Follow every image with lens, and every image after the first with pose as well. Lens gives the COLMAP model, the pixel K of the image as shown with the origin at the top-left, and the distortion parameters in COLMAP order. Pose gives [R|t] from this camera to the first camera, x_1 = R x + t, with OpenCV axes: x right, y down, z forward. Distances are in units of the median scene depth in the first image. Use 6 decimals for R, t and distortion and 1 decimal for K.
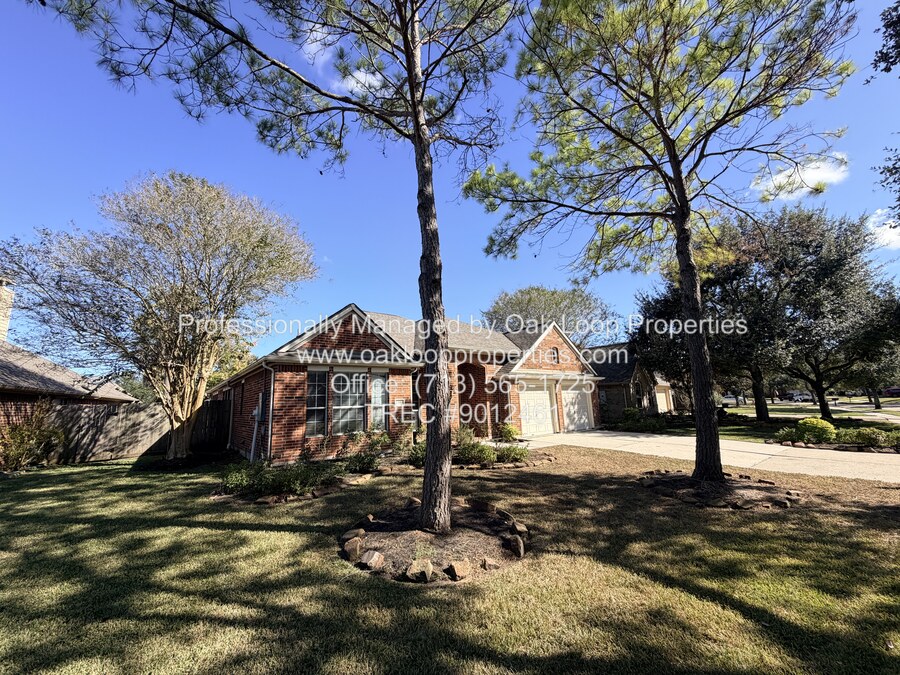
lens RADIAL K [[357.8, 0, 449.2], [0, 357.8, 333.4], [0, 0, 1]] dist [0.000853, -0.000150]
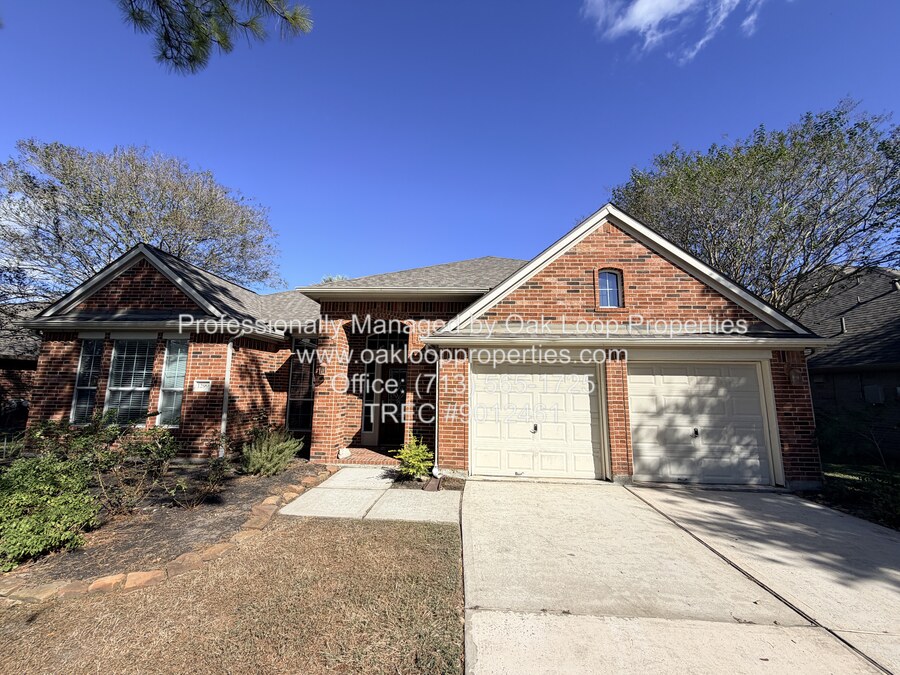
lens RADIAL K [[357.8, 0, 453.3], [0, 357.8, 336.5], [0, 0, 1]] dist [0.000853, -0.000150]
pose [[0.747207, -0.050220, -0.662691, 0.472193], [0.087162, 0.995933, 0.022804, 0.101609], [0.658851, -0.074801, 0.748545, 0.639828]]
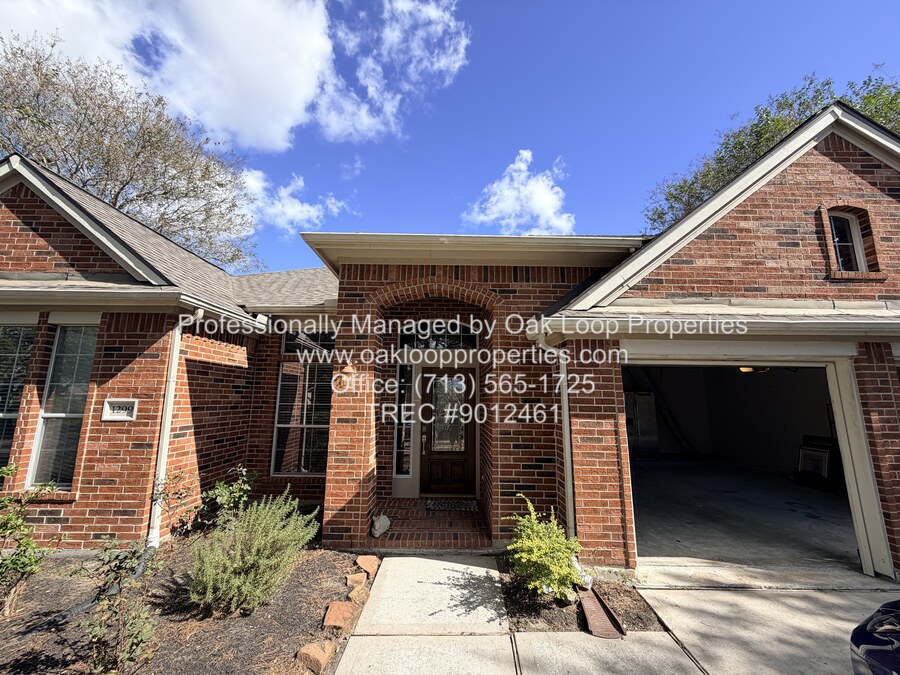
lens RADIAL K [[357.8, 0, 453.7], [0, 357.8, 330.8], [0, 0, 1]] dist [0.000853, -0.000150]
pose [[0.795536, -0.064883, -0.602423, 0.250136], [0.081512, 0.996672, 0.000296, 0.111900], [0.600399, -0.049340, 0.798177, 0.714150]]
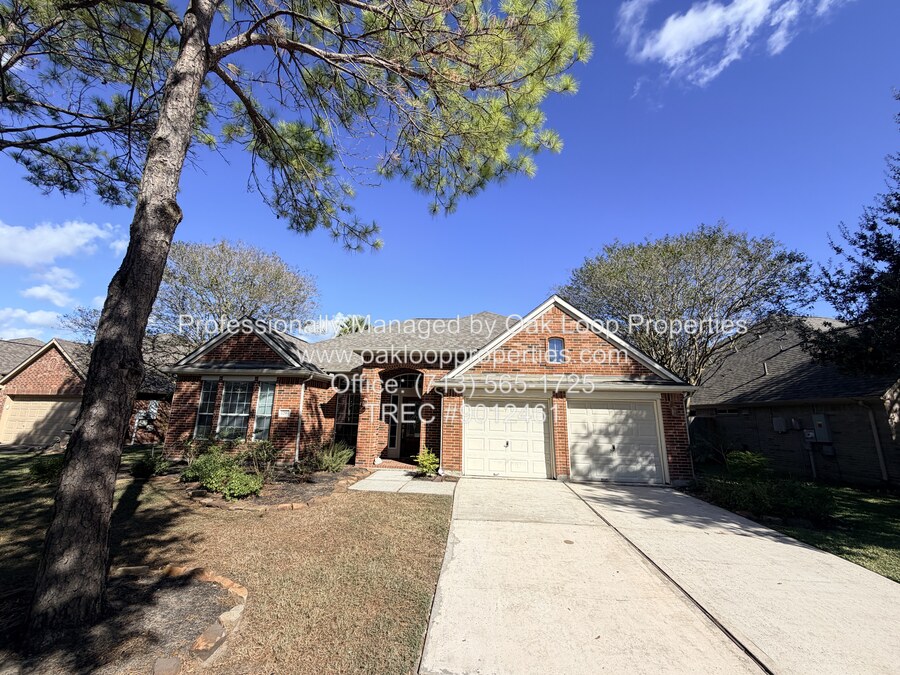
lens RADIAL K [[357.8, 0, 449.3], [0, 357.8, 335.3], [0, 0, 1]] dist [0.000853, -0.000150]
pose [[0.723604, -0.102876, -0.682505, 0.642769], [0.083557, 0.994614, -0.061332, 0.065171], [0.685139, -0.012648, 0.728303, 0.477644]]
